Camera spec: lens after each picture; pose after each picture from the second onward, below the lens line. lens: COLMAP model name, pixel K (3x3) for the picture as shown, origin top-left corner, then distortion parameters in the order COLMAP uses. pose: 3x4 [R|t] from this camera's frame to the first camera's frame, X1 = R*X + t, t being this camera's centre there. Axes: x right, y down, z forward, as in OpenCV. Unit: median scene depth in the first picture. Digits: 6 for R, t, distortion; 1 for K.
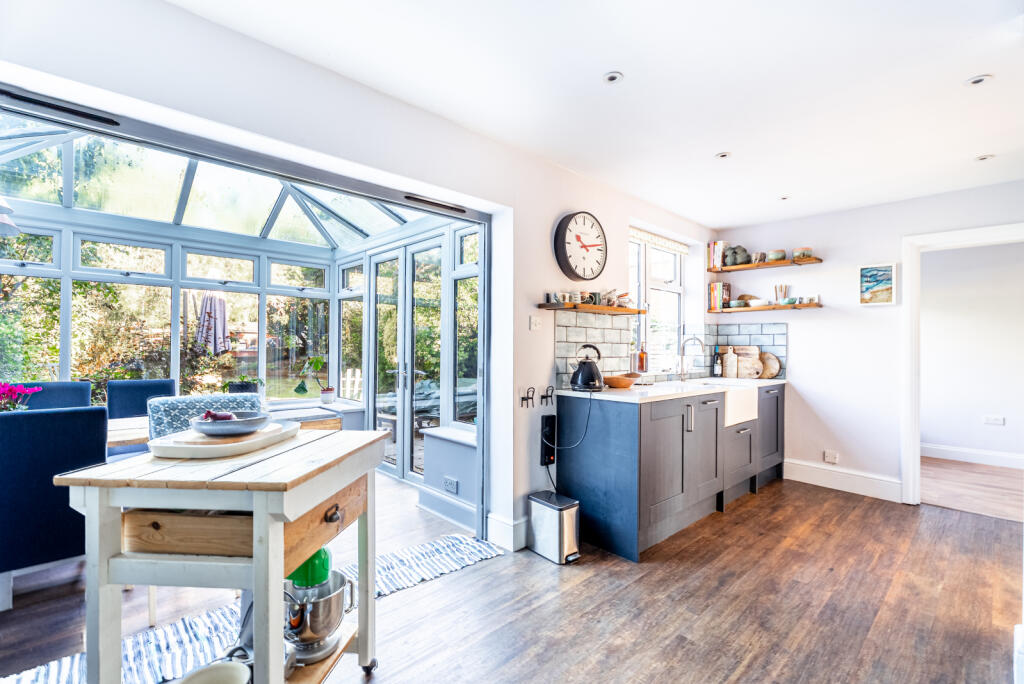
lens RADIAL K [[461.2, 0, 514.9], [0, 461.2, 345.3], [0, 0, 1]] dist [0.000855, -0.000548]
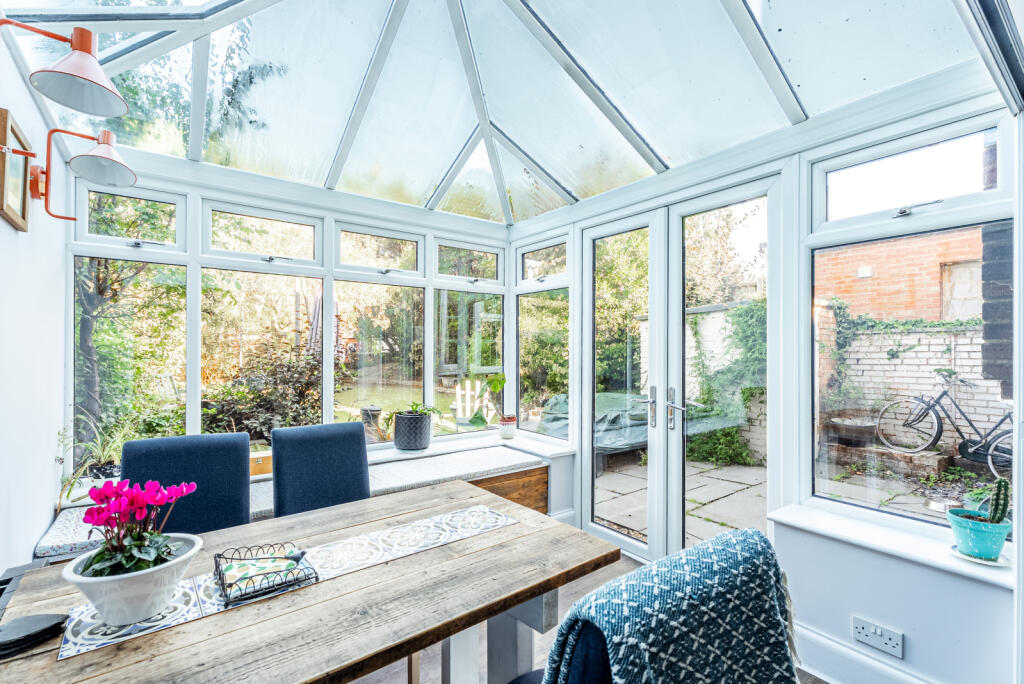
lens RADIAL K [[461.2, 0, 511.3], [0, 461.2, 348.7], [0, 0, 1]] dist [0.000855, -0.000548]
pose [[0.992480, -0.004004, -0.122338, -0.322333], [0.004064, 0.999992, 0.000242, -0.014911], [0.122336, -0.000738, 0.992488, 0.289642]]
